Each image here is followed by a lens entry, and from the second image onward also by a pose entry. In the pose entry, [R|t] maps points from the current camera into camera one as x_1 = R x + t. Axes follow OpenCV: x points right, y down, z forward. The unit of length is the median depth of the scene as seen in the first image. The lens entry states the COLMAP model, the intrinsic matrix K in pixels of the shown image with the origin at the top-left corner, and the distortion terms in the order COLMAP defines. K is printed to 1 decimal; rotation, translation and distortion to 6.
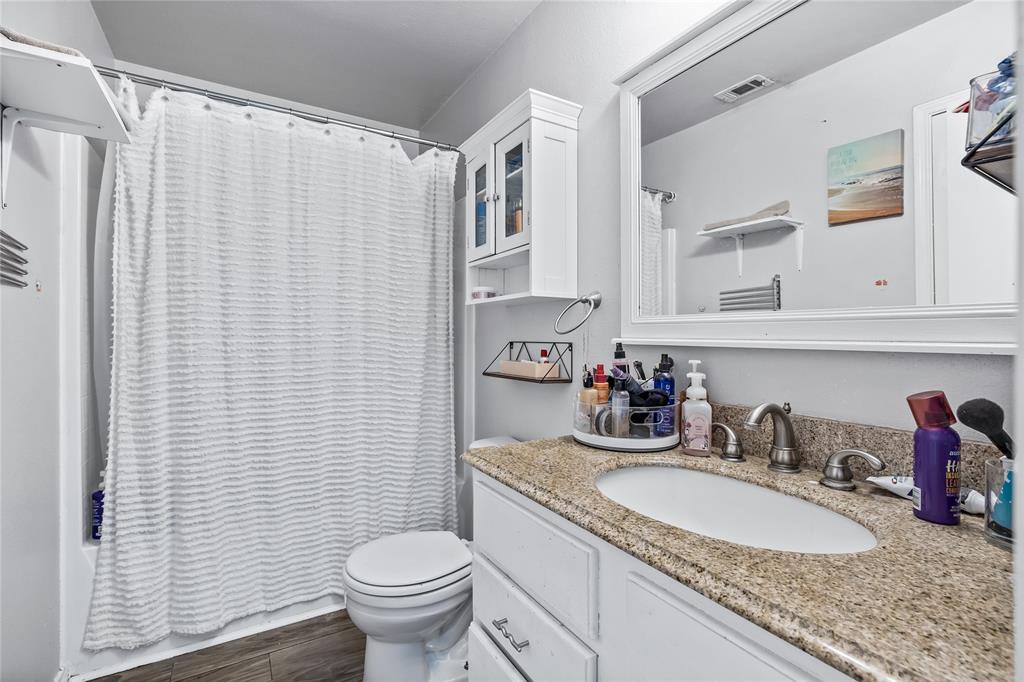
lens RADIAL K [[455.6, 0, 488.4], [0, 455.6, 332.3], [0, 0, 1]] dist [-0.009234, 0.002186]
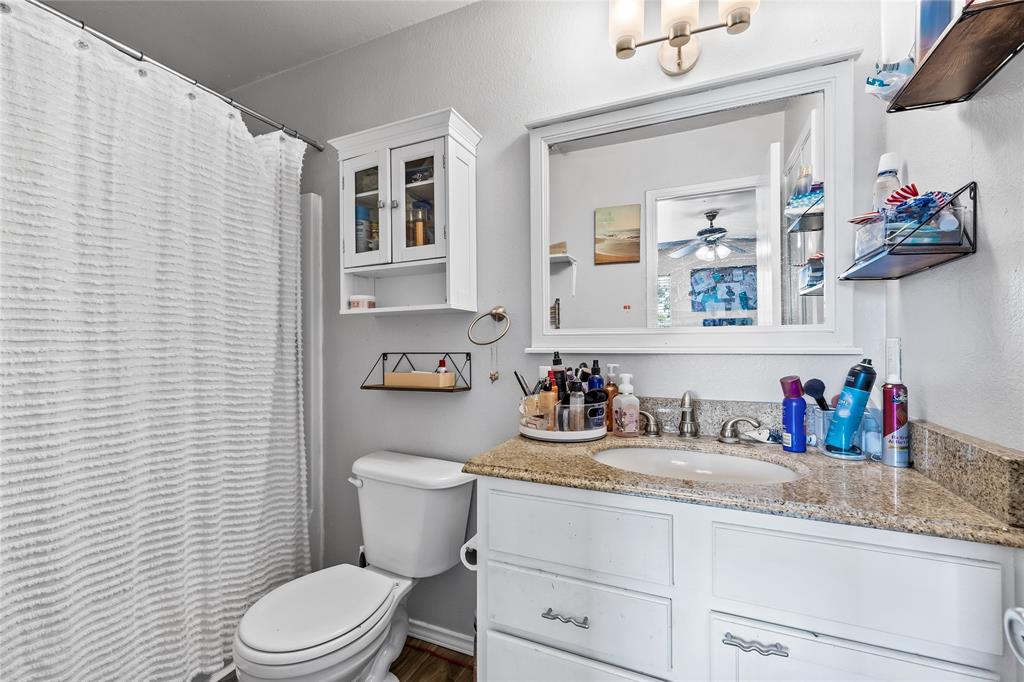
lens RADIAL K [[438.0, 0, 501.0], [0, 438.0, 339.5], [0, 0, 1]] dist [0.001005, 0.000411]
pose [[0.819796, -0.002109, 0.572652, -0.294239], [0.006065, 0.999969, -0.005000, -0.002289], [-0.572624, 0.007572, 0.819783, 0.092974]]
